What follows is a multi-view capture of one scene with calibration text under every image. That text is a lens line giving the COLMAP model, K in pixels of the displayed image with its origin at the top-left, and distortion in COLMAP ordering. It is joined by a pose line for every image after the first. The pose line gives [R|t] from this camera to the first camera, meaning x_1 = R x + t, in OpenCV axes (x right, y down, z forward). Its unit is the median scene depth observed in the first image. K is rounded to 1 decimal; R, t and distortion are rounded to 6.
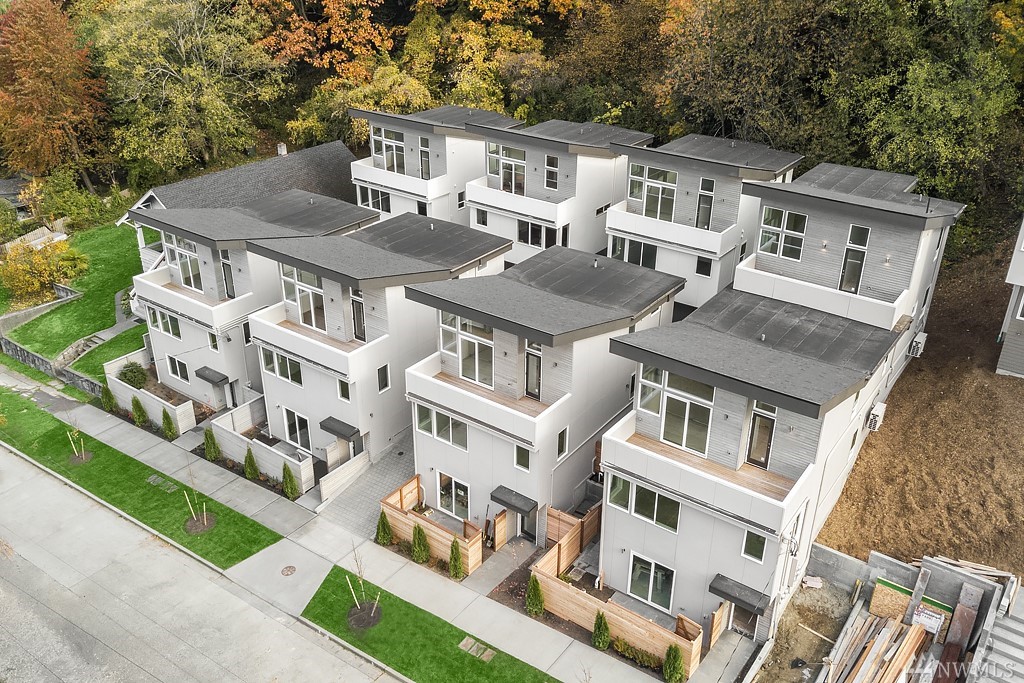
lens RADIAL K [[843.5, 0, 512.0], [0, 843.5, 341.5], [0, 0, 1]] dist [0.034210, -0.006484]
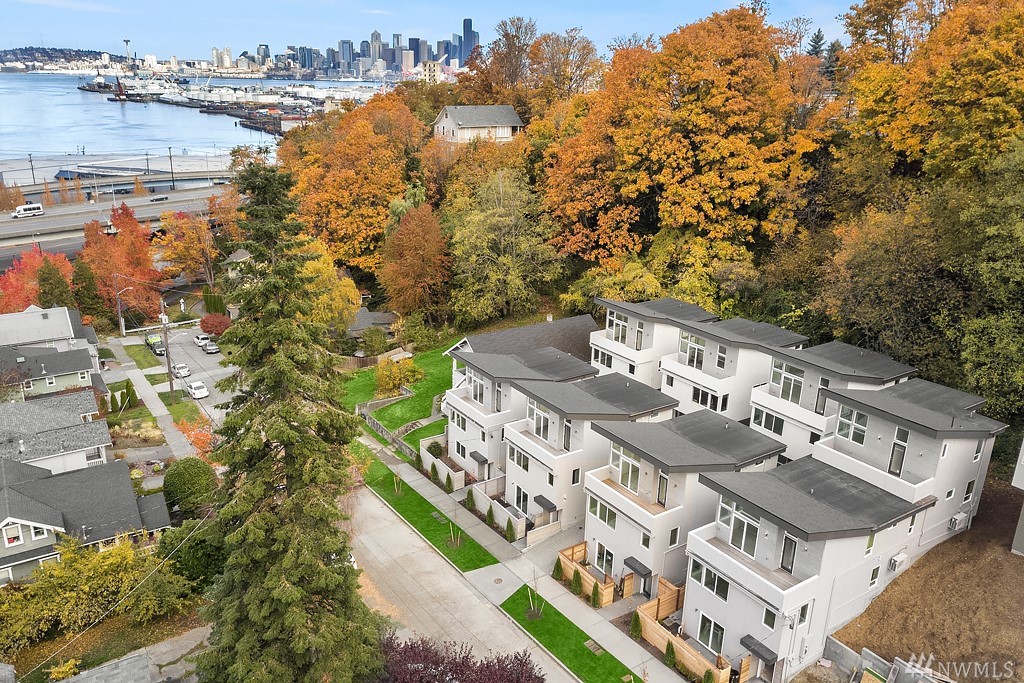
lens RADIAL K [[764.2, 0, 512.0], [0, 764.2, 341.5], [0, 0, 1]] dist [0.004183, -0.004135]
pose [[0.935783, 0.117757, -0.332332, 0.152860], [-0.167469, 0.977914, -0.125051, -0.004310], [0.310266, 0.172676, 0.934836, -0.355425]]
